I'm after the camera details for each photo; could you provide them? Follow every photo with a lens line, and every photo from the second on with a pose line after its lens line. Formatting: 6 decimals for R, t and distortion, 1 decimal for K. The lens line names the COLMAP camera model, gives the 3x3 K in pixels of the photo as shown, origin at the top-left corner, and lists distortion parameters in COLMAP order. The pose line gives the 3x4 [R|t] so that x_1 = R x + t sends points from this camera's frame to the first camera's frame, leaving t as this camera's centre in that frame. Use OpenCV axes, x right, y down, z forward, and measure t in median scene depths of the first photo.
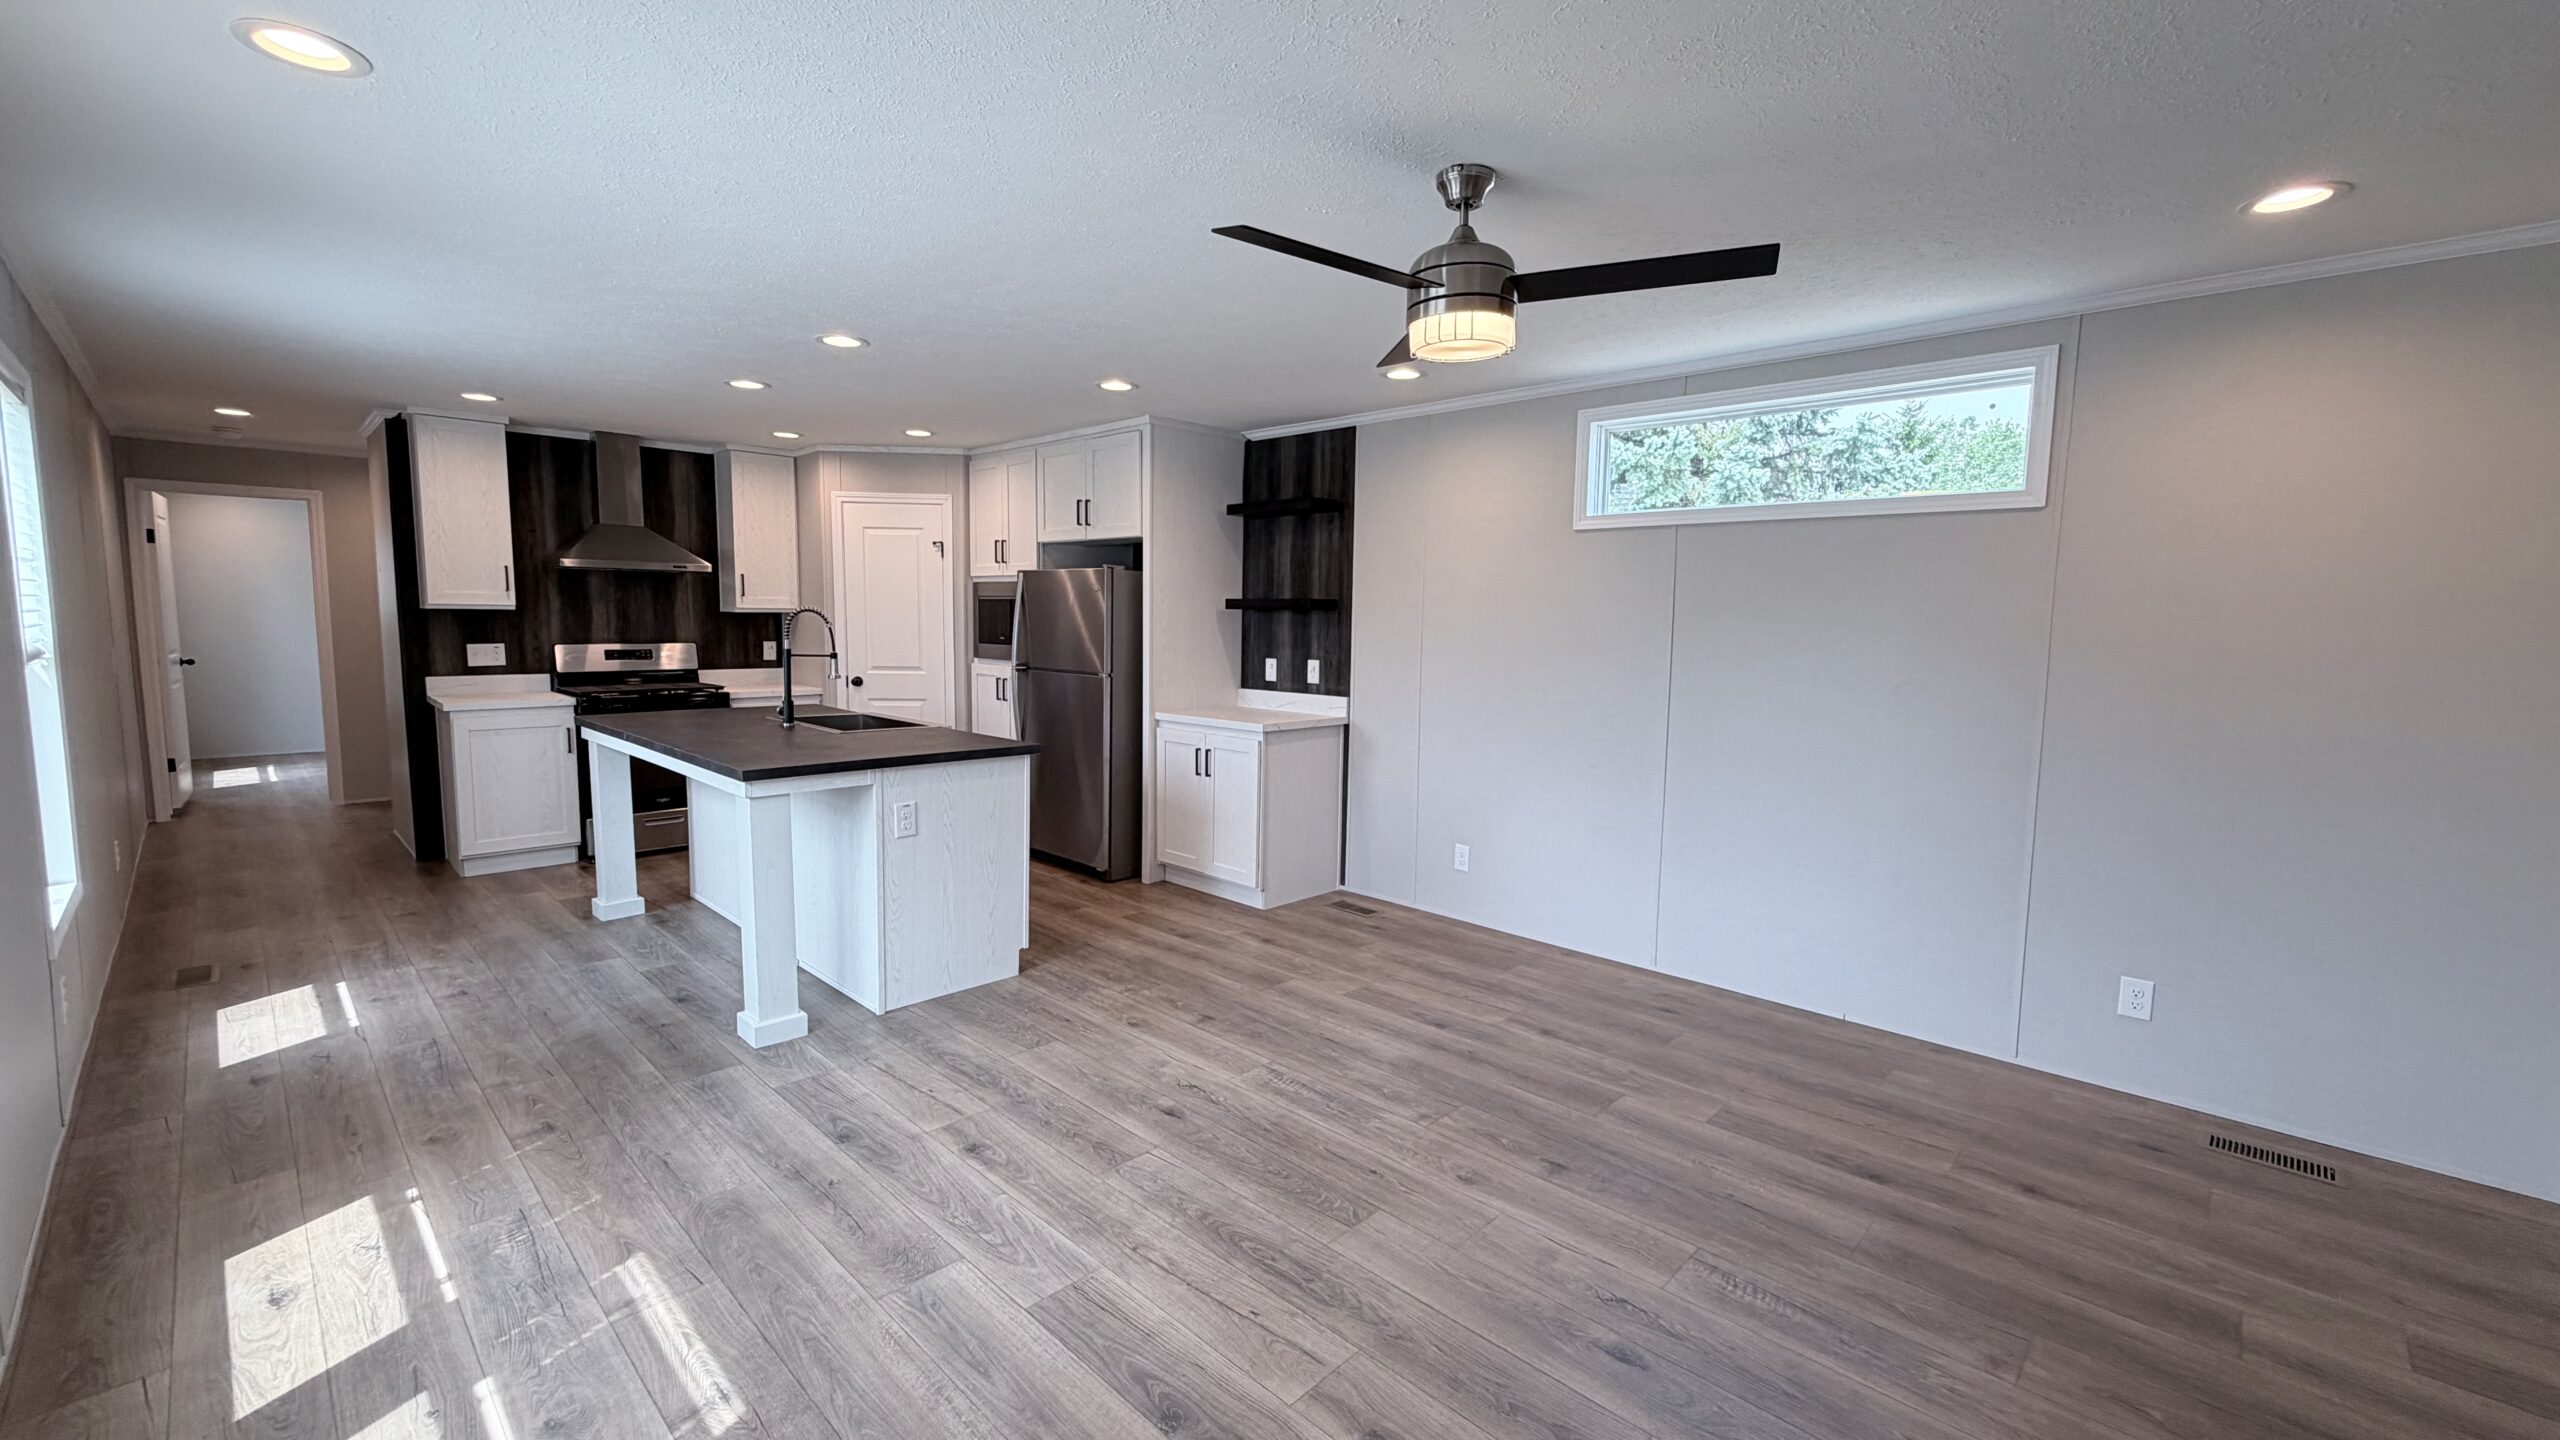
lens RADIAL K [[1025.3, 0, 1280.5], [0, 1025.3, 726.7], [0, 0, 1]] dist [-0.006437, 0.002018]
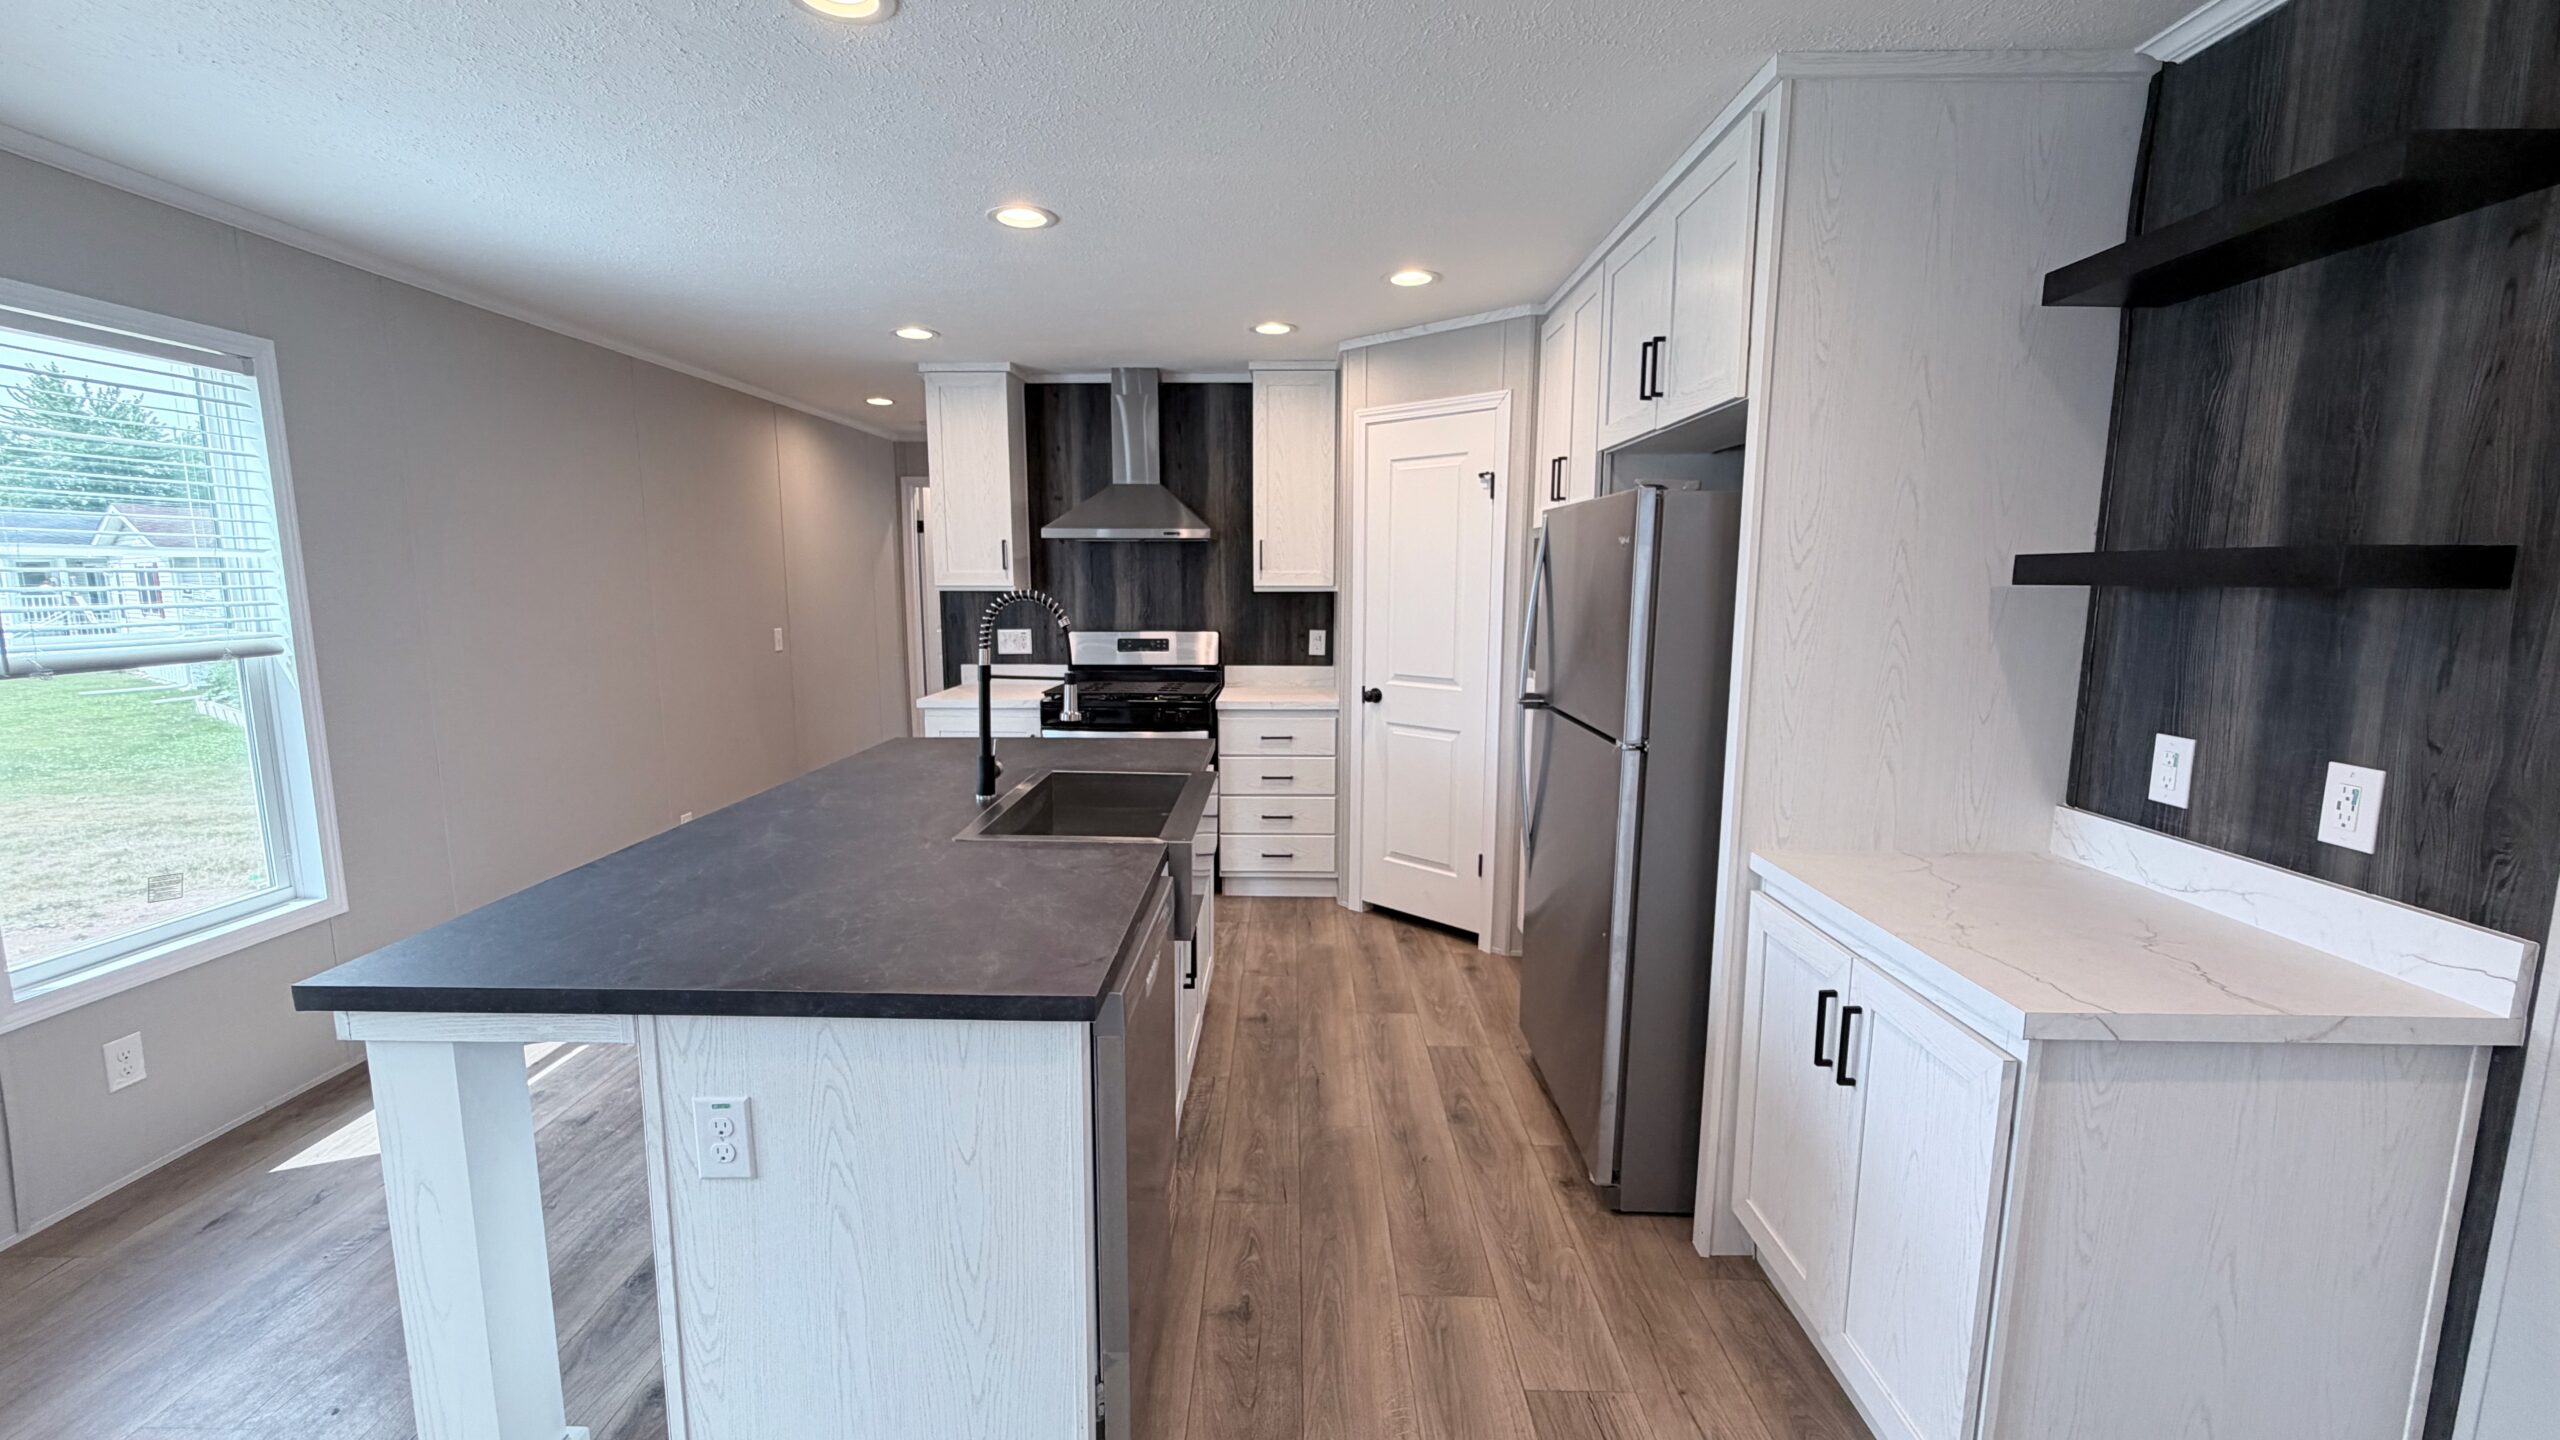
lens RADIAL K [[1025.3, 0, 1269.0], [0, 1025.3, 719.6], [0, 0, 1]] dist [-0.006437, 0.002018]
pose [[0.672750, 0.089386, -0.734450, 0.035191], [-0.073546, 0.995838, 0.053831, -0.069262], [0.736205, 0.017801, 0.676524, 0.580421]]
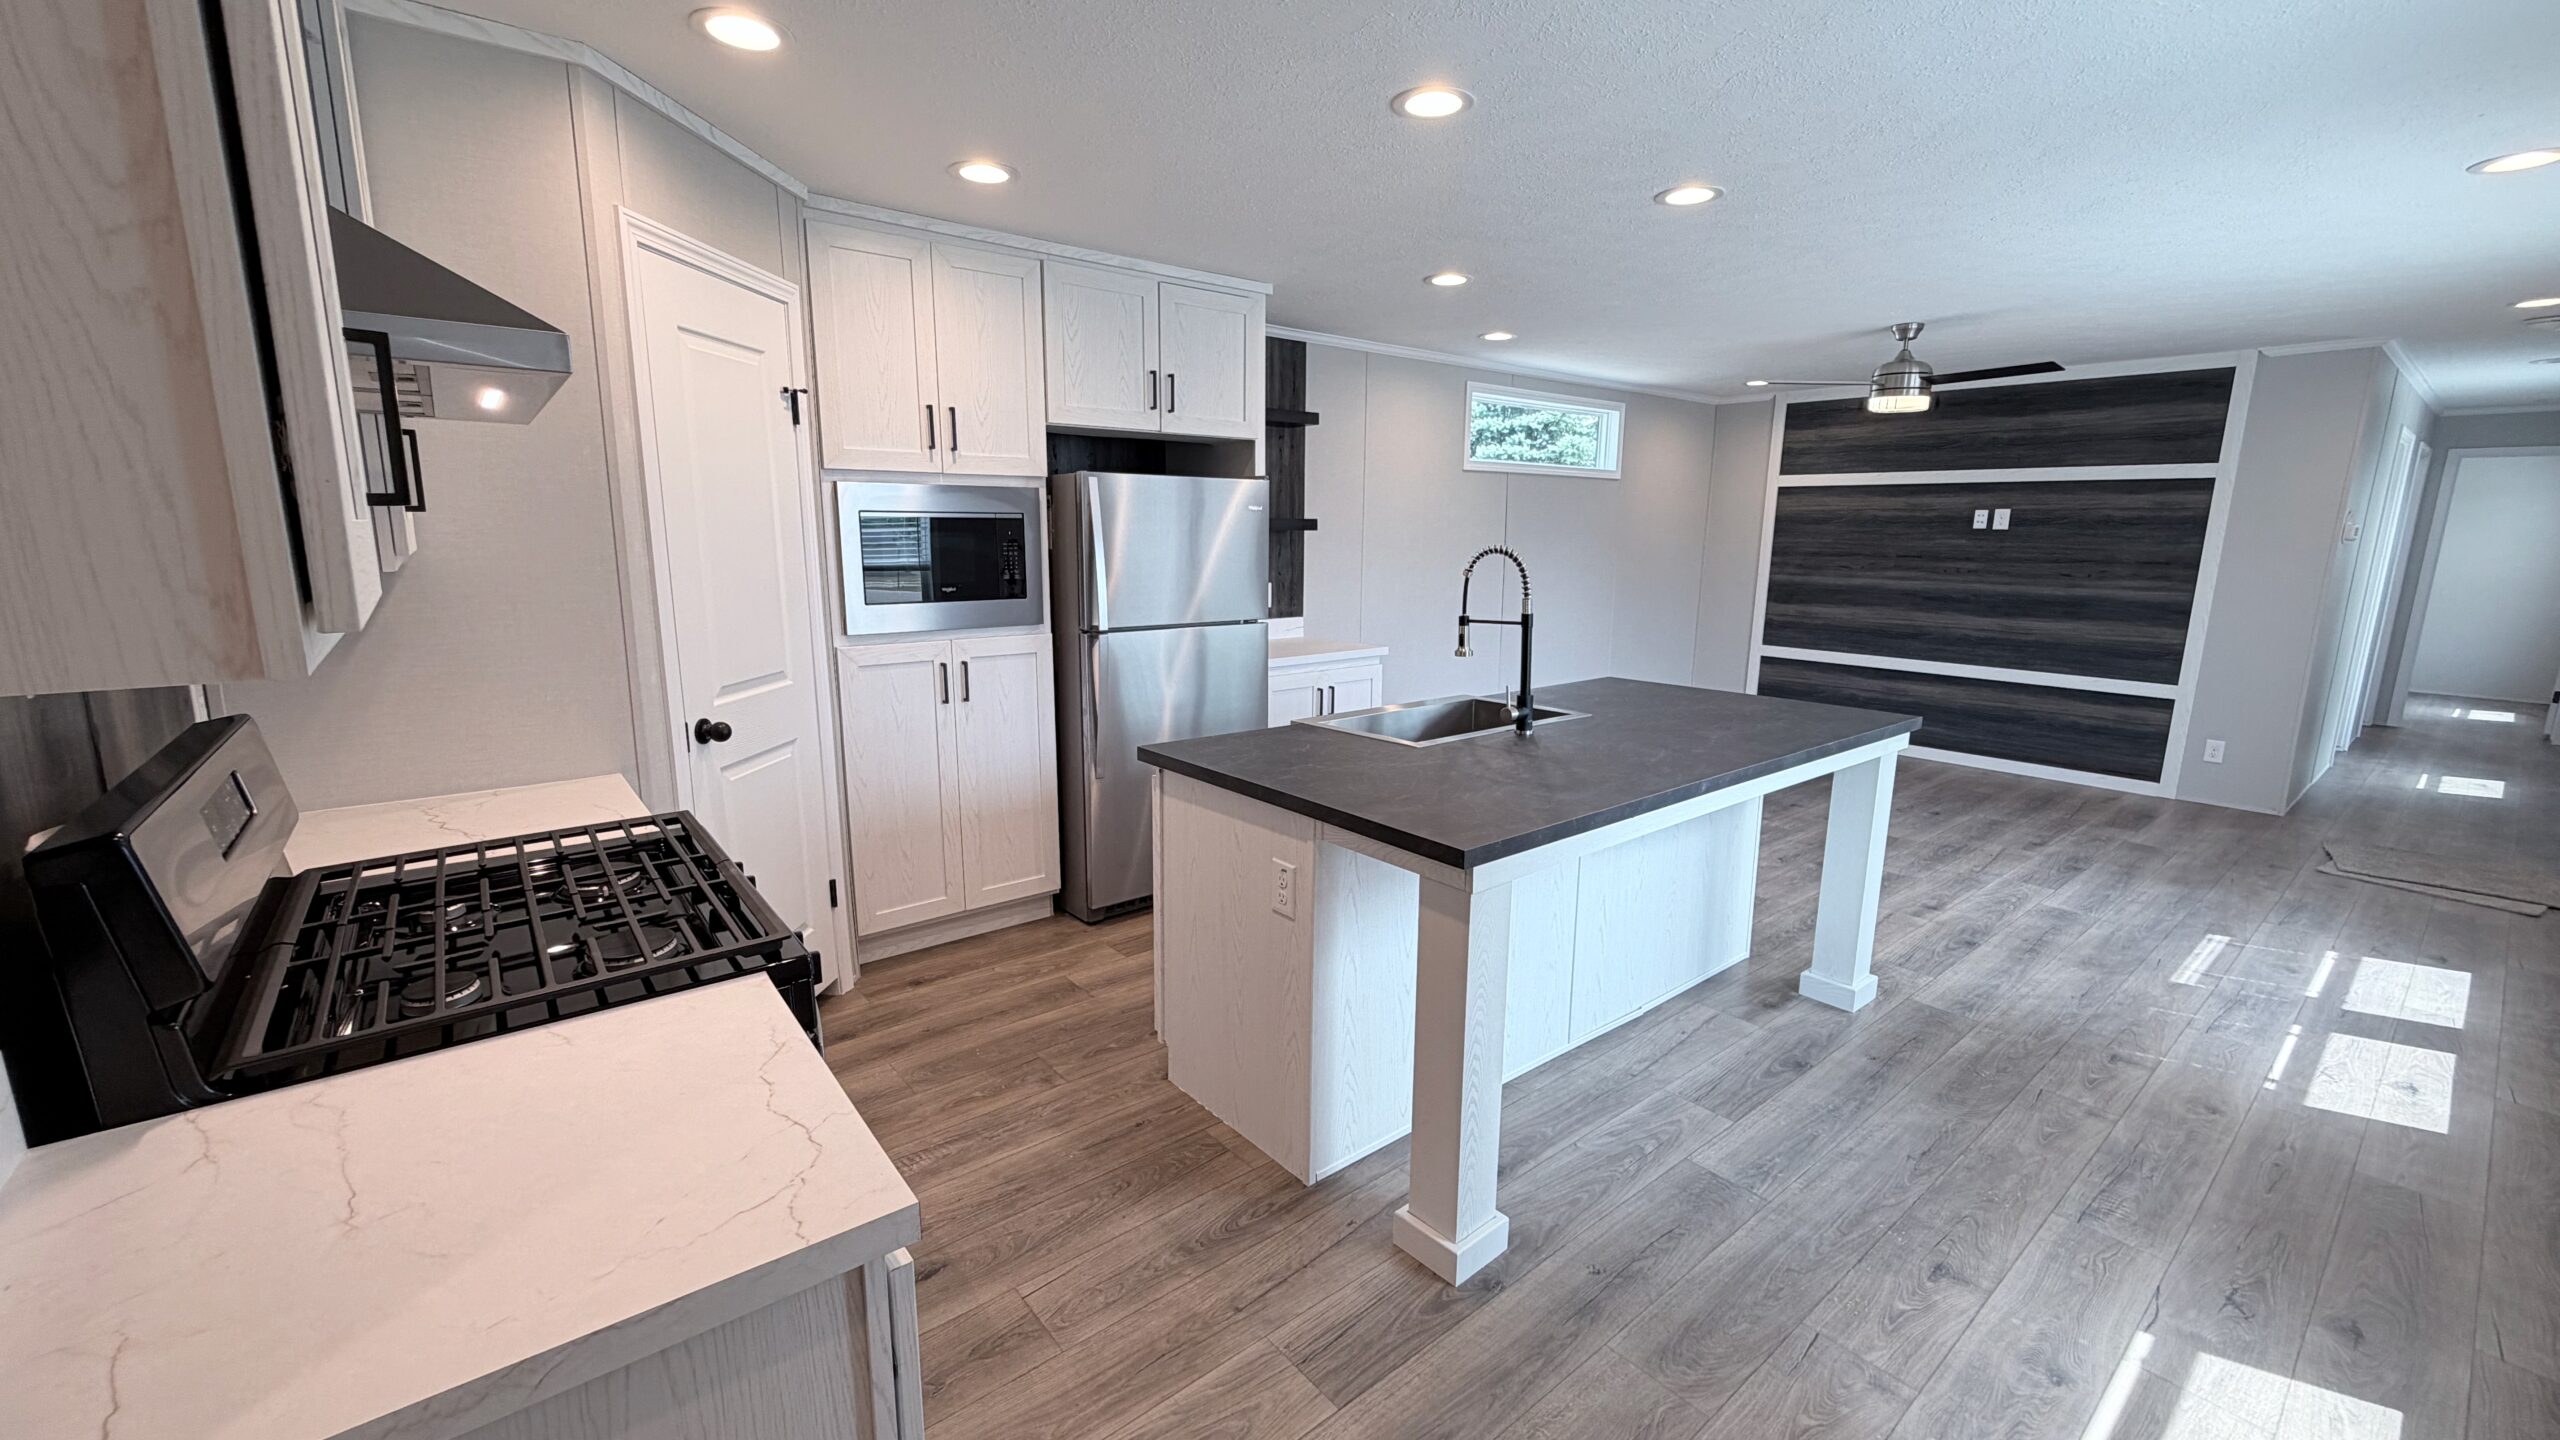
lens RADIAL K [[1025.3, 0, 1283.6], [0, 1025.3, 725.9], [0, 0, 1]] dist [-0.006437, 0.002018]
pose [[0.115865, -0.202326, 0.972440, -0.888873], [0.105944, 0.975966, 0.190436, -0.113036], [-0.987599, 0.080959, 0.134516, 0.845166]]
